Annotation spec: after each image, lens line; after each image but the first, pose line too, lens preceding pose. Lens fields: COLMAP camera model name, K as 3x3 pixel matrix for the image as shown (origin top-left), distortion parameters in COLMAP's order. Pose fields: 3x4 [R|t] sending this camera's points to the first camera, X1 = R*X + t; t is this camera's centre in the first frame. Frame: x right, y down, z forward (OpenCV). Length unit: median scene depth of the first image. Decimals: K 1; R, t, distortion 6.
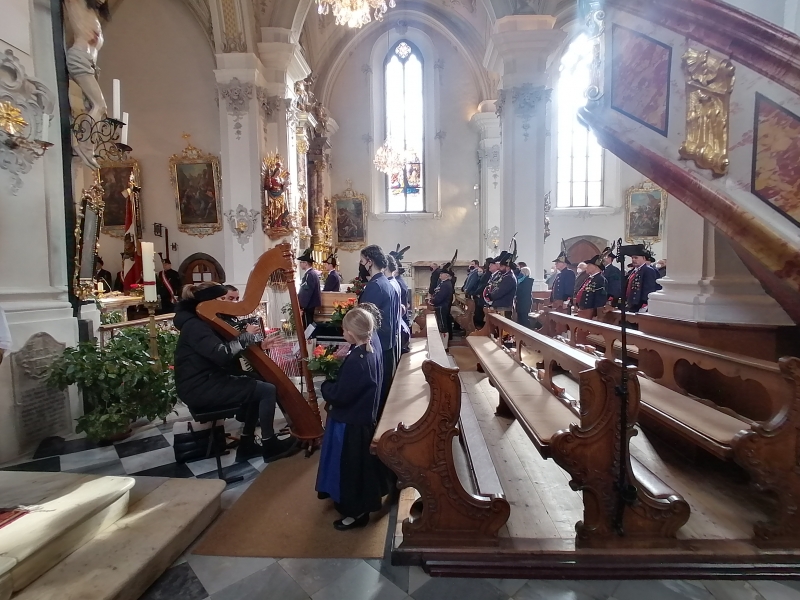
lens RADIAL K [[402.6, 0, 402.3], [0, 402.6, 299.6], [0, 0, 1]] dist [0.001405, -0.002082]
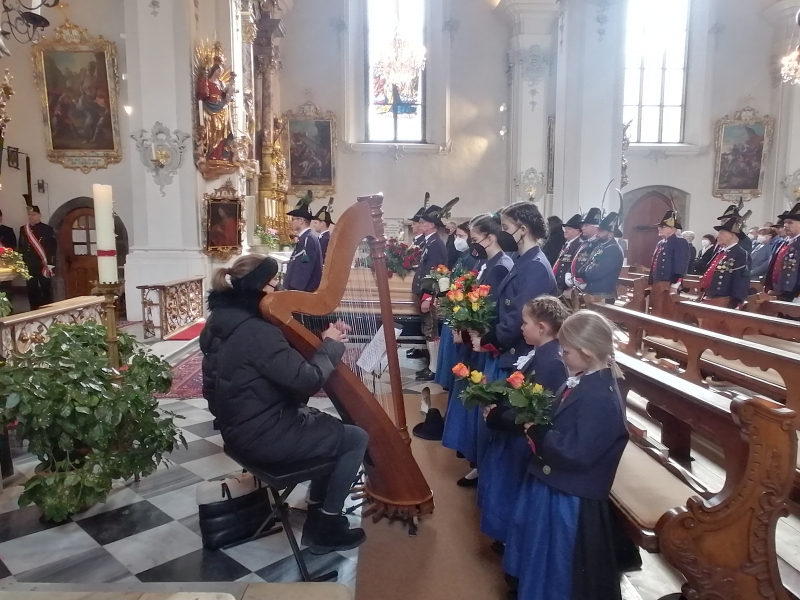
lens RADIAL K [[591.2, 0, 399.2], [0, 591.2, 303.8], [0, 0, 1]] dist [0.004945, -0.000137]
pose [[0.995649, 0.008913, 0.092758, -0.098769], [-0.014017, 0.998414, 0.054519, -0.006799], [-0.092125, -0.055582, 0.994195, 0.026472]]
